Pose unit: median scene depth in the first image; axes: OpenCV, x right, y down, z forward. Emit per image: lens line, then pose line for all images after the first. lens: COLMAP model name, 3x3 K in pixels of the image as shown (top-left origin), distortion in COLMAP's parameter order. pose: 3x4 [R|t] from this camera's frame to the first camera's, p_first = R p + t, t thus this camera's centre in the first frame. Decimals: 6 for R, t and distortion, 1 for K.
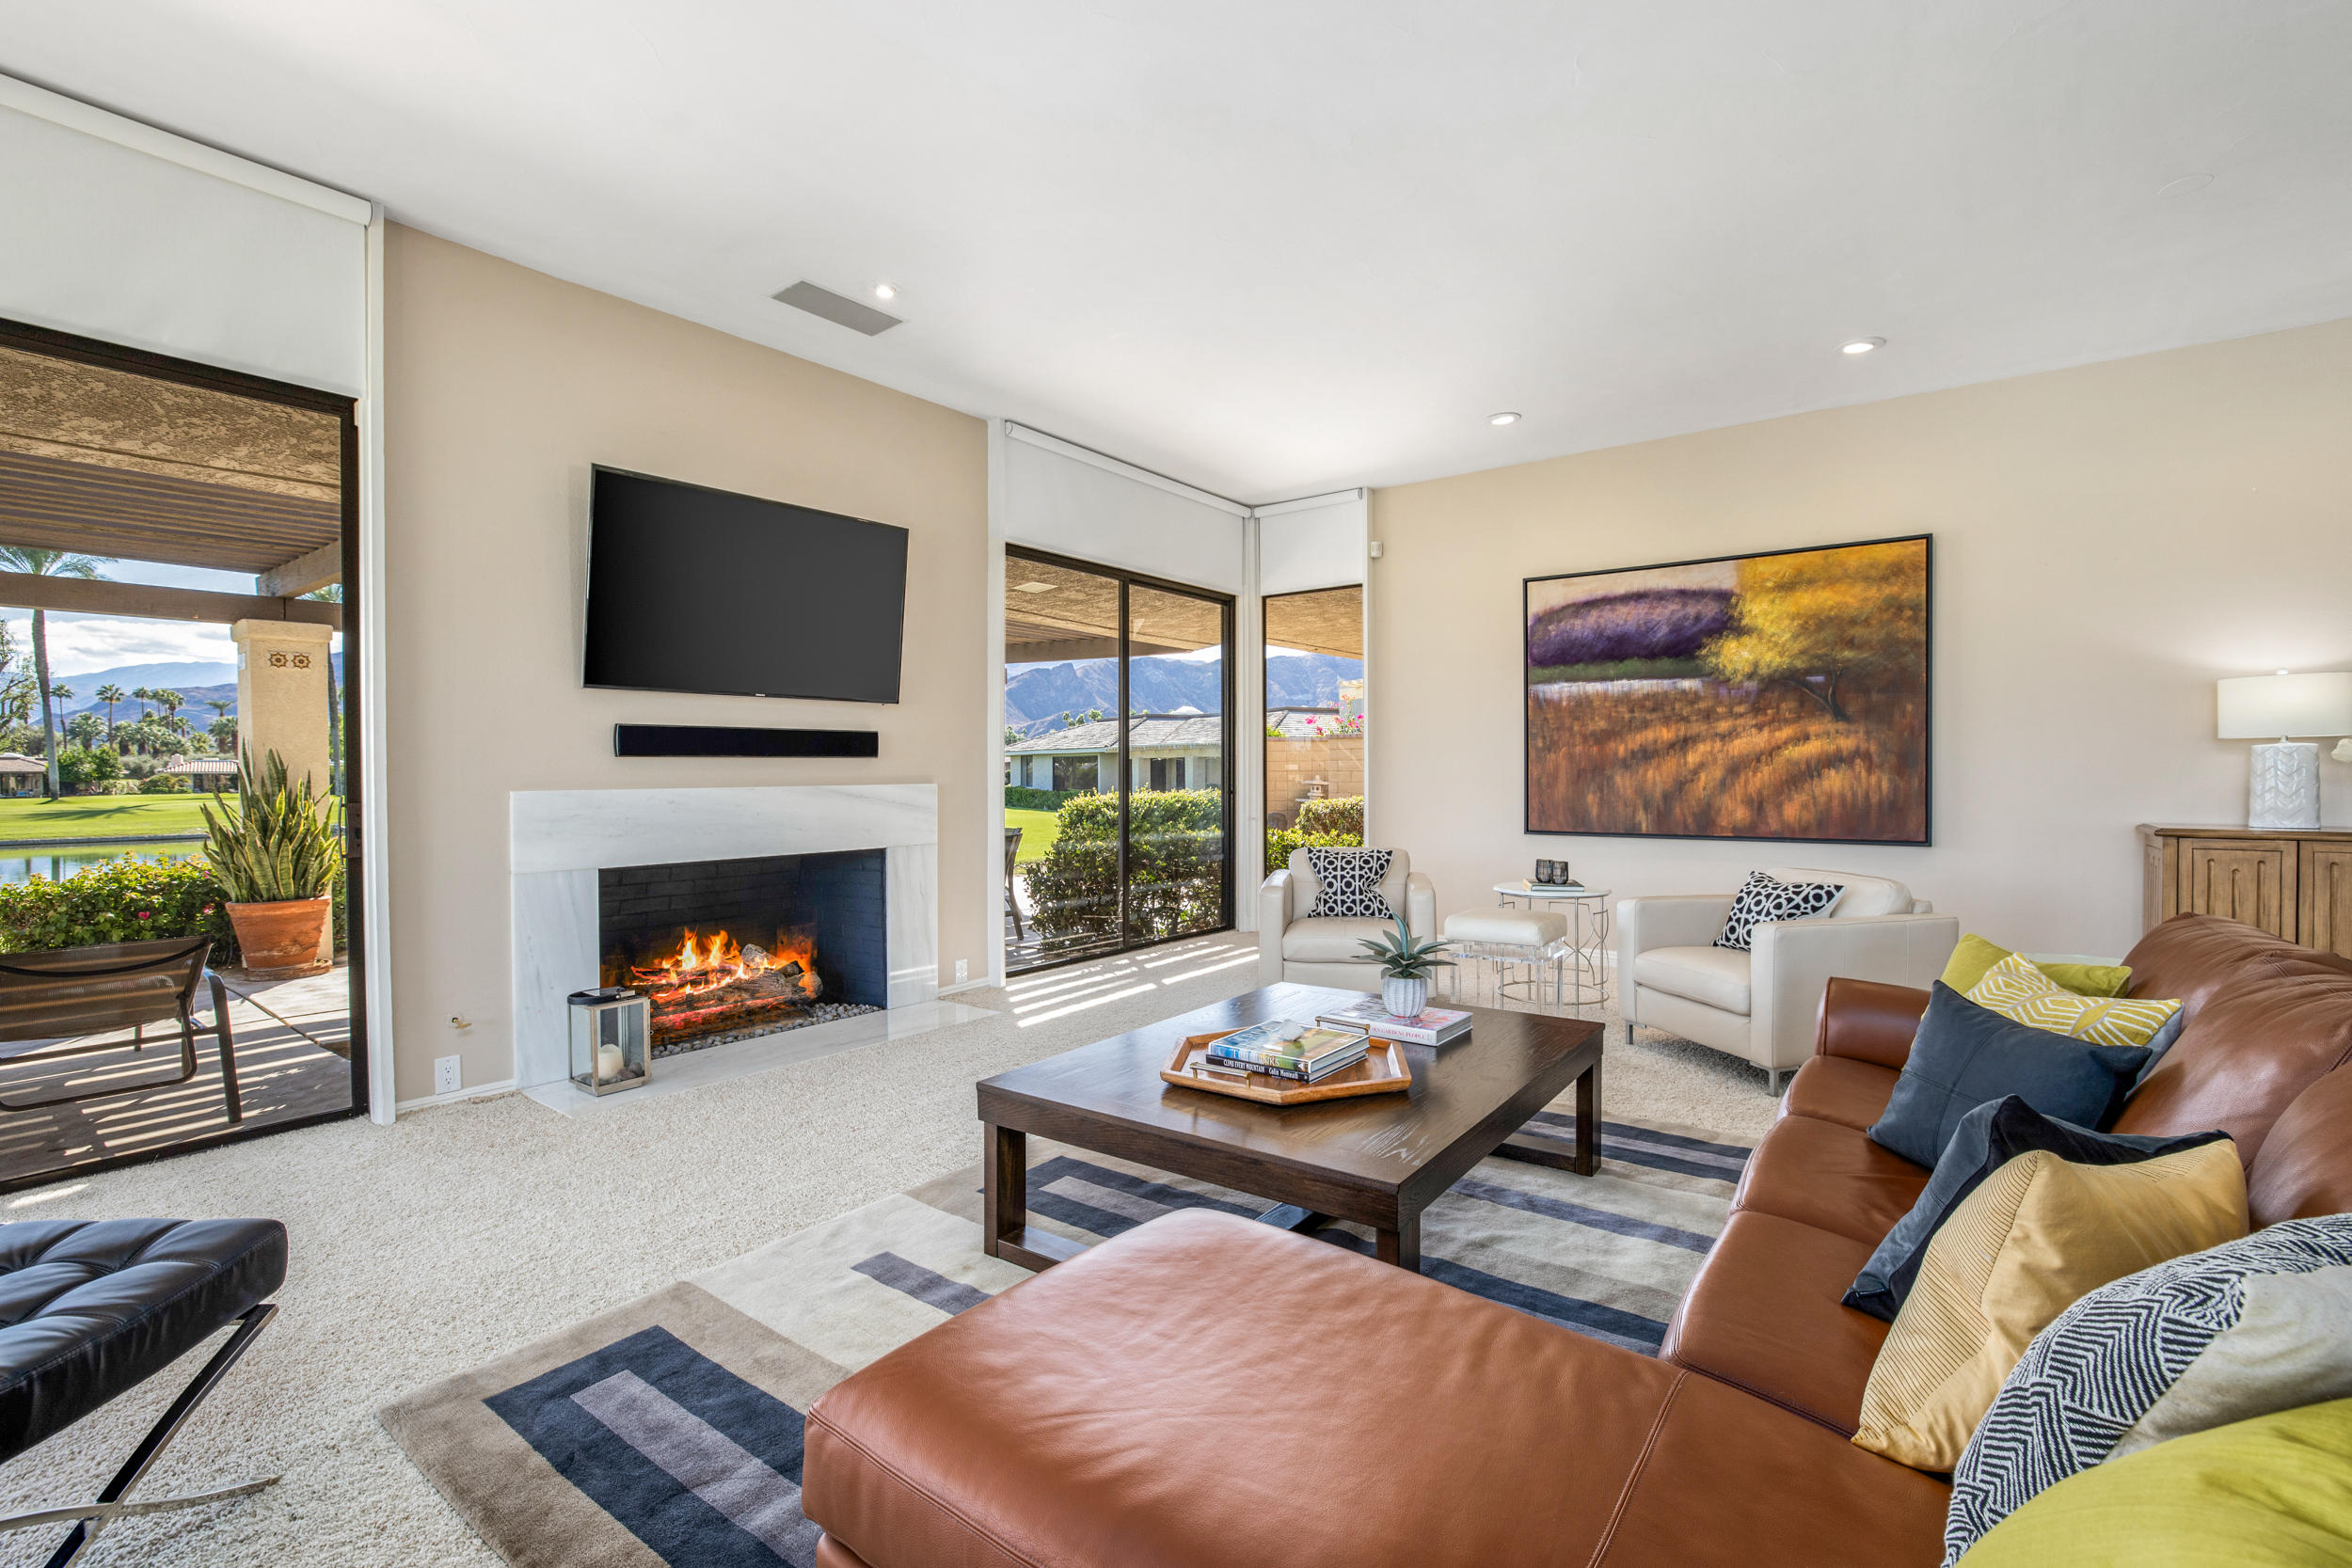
lens RADIAL K [[1059.7, 0, 1167.7], [0, 1059.7, 781.5], [0, 0, 1]] dist [-0.027658, 0.002203]
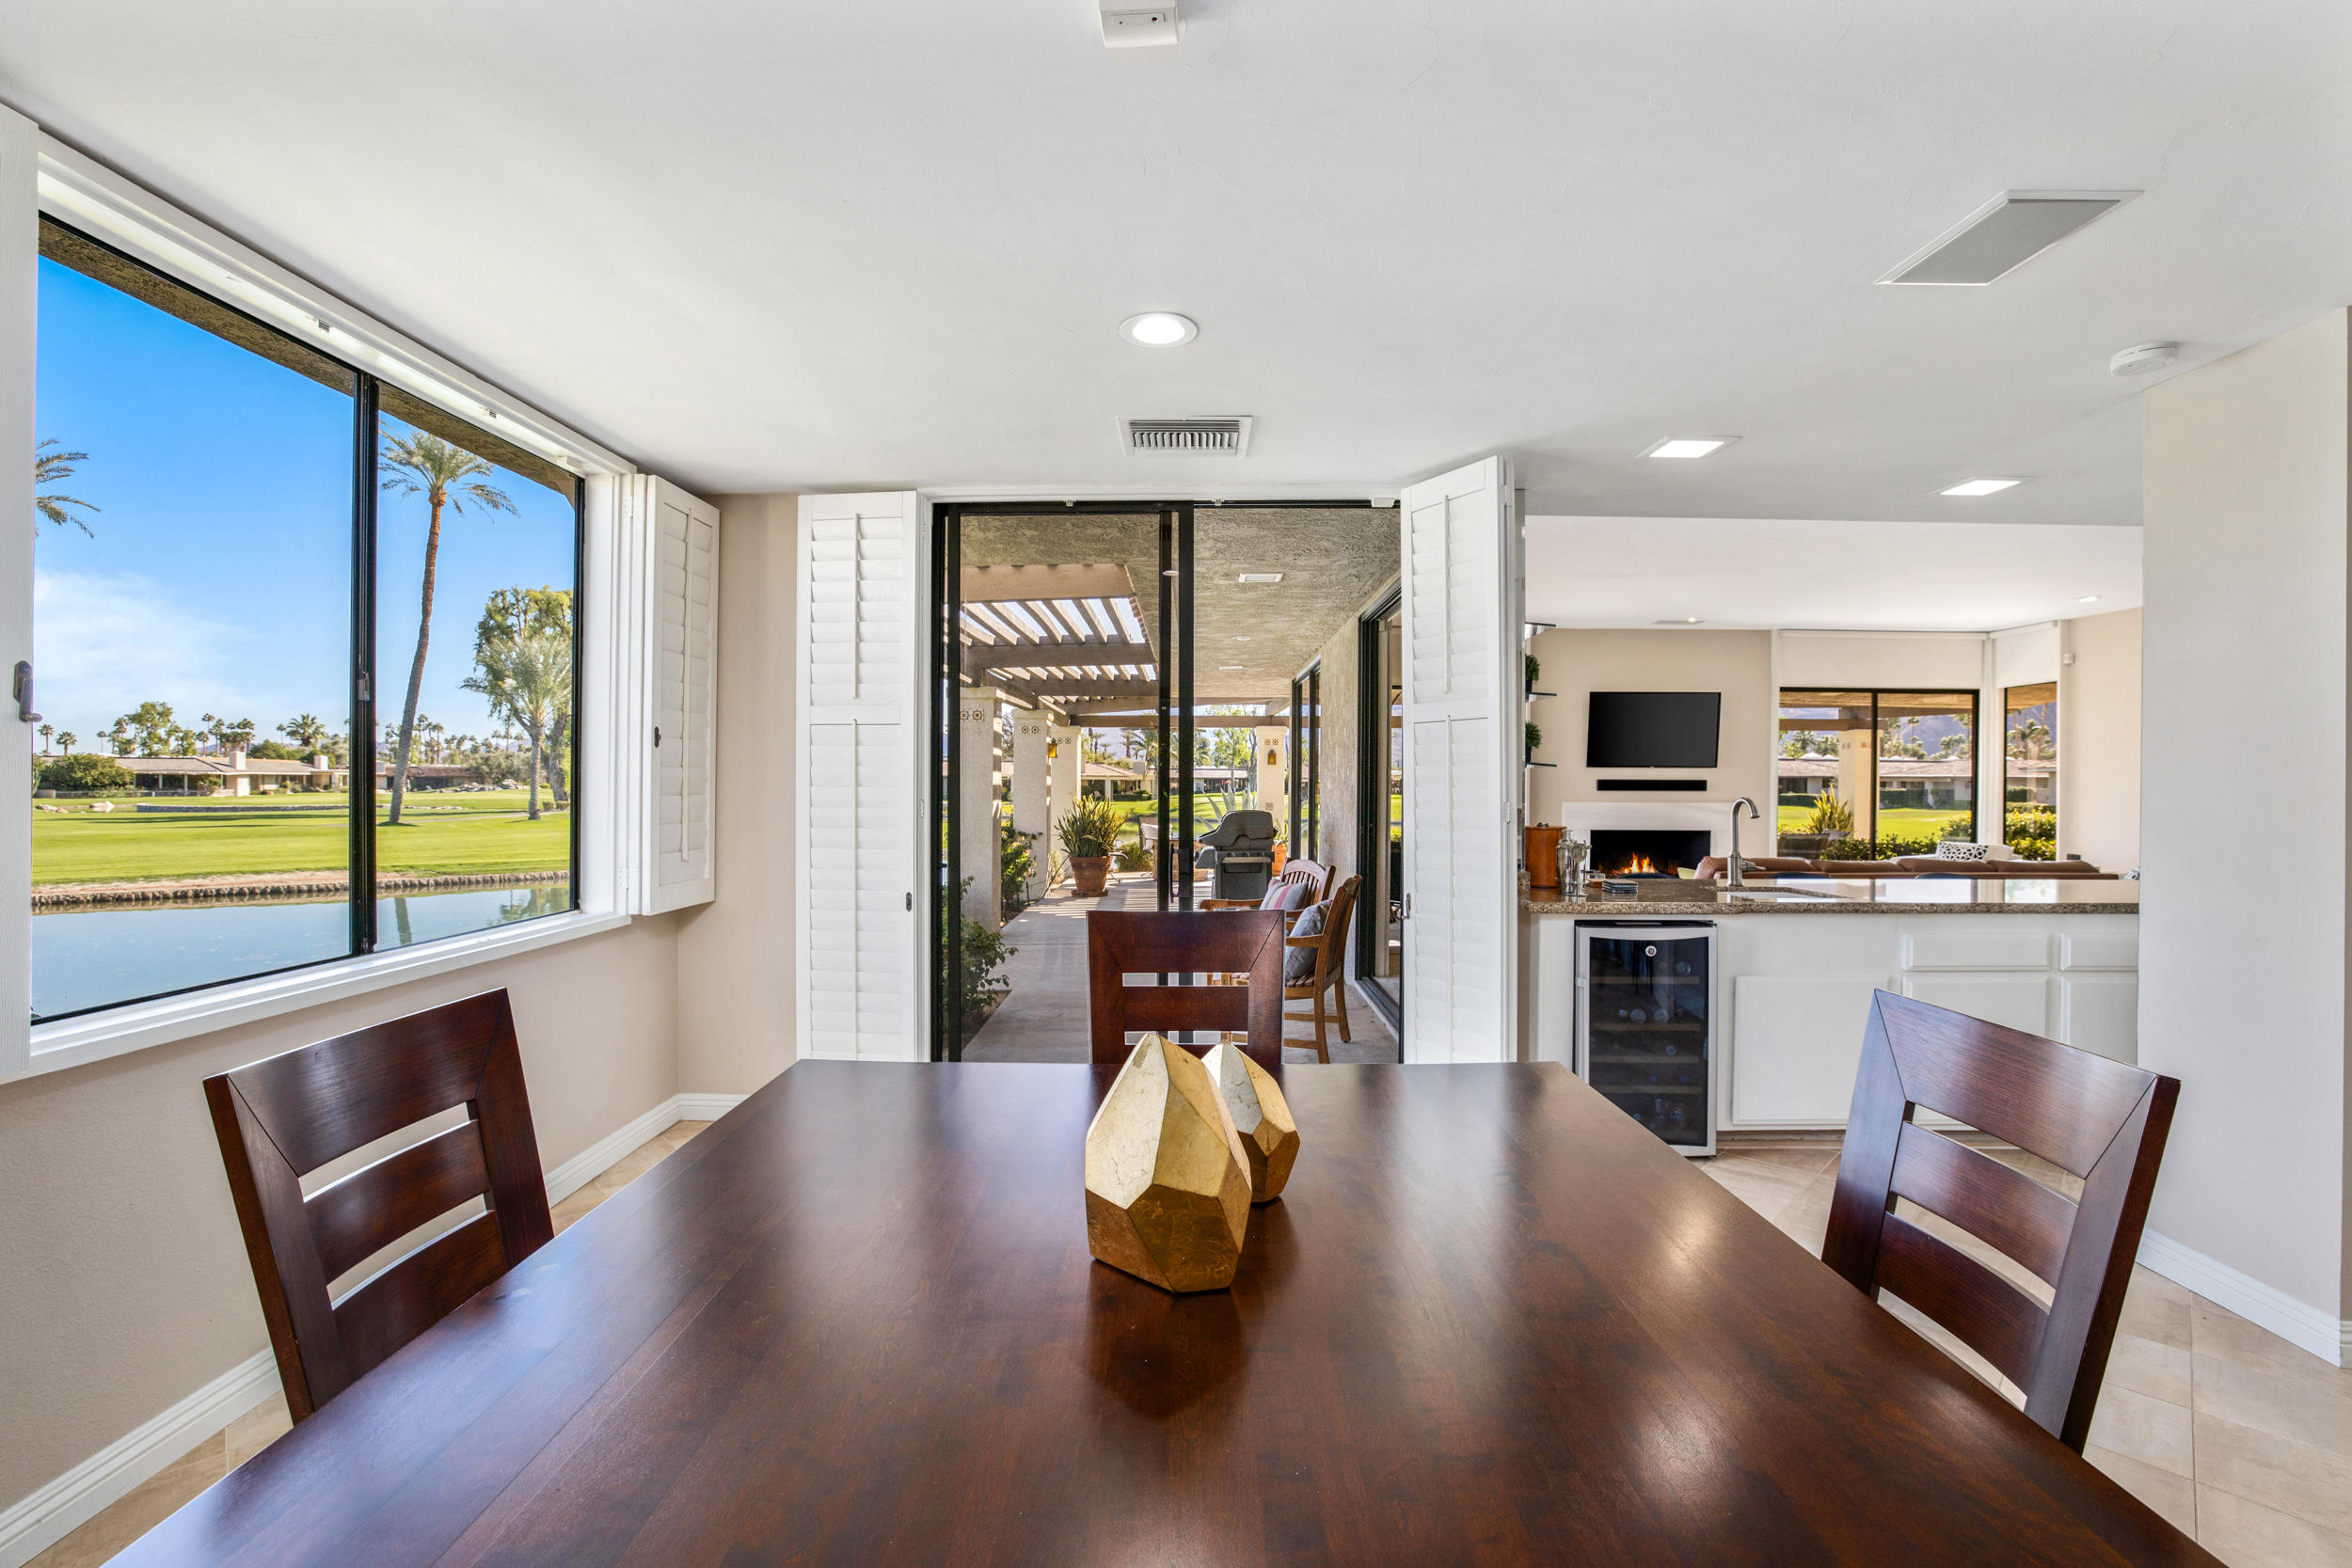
lens RADIAL K [[1007.5, 0, 1168.9], [0, 1007.5, 780.9], [0, 0, 1]] dist [-0.039734, 0.009609]
pose [[0.601600, 0.009623, -0.798739, 0.690342], [-0.017602, 0.999844, -0.001212, -0.019746], [0.798603, 0.014789, 0.601676, -1.142546]]
